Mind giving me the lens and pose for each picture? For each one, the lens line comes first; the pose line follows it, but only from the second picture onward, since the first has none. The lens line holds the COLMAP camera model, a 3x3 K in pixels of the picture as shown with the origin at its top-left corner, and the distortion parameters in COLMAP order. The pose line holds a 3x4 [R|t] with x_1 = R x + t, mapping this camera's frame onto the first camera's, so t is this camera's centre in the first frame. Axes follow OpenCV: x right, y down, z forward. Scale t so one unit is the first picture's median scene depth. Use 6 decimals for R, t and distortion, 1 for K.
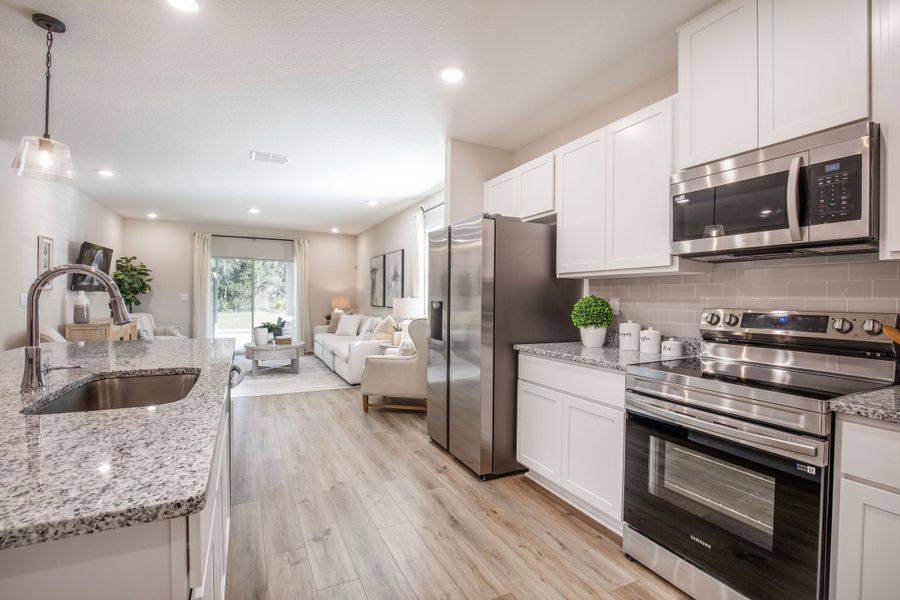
lens RADIAL K [[419.3, 0, 446.7], [0, 419.3, 297.1], [0, 0, 1]] dist [-0.044392, 0.005713]
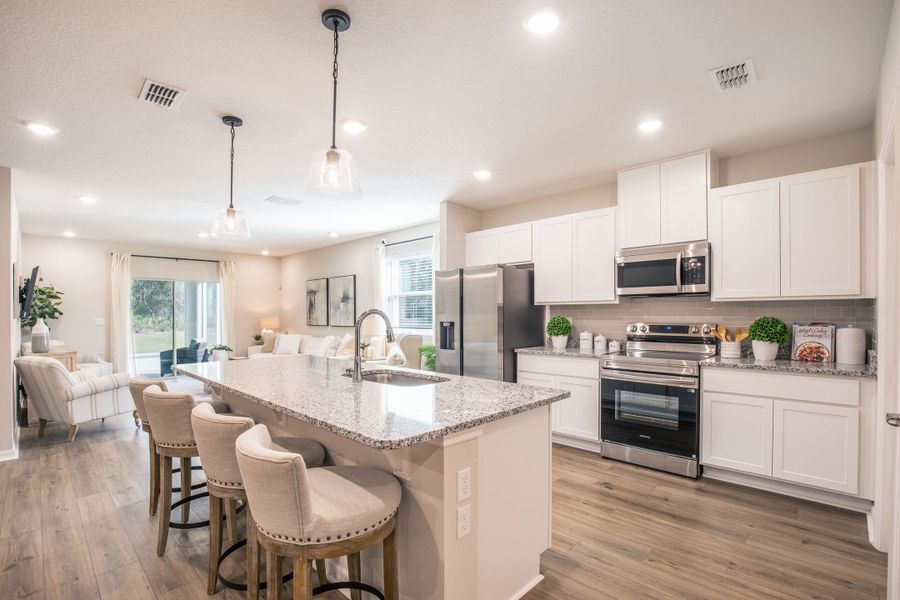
lens RADIAL K [[419.3, 0, 450.0], [0, 419.3, 316.8], [0, 0, 1]] dist [-0.044392, 0.005713]
pose [[0.940841, -0.021280, 0.338180, -0.639119], [0.016850, 0.999730, 0.016030, -0.036787], [-0.338430, -0.009384, 0.940945, -0.408684]]
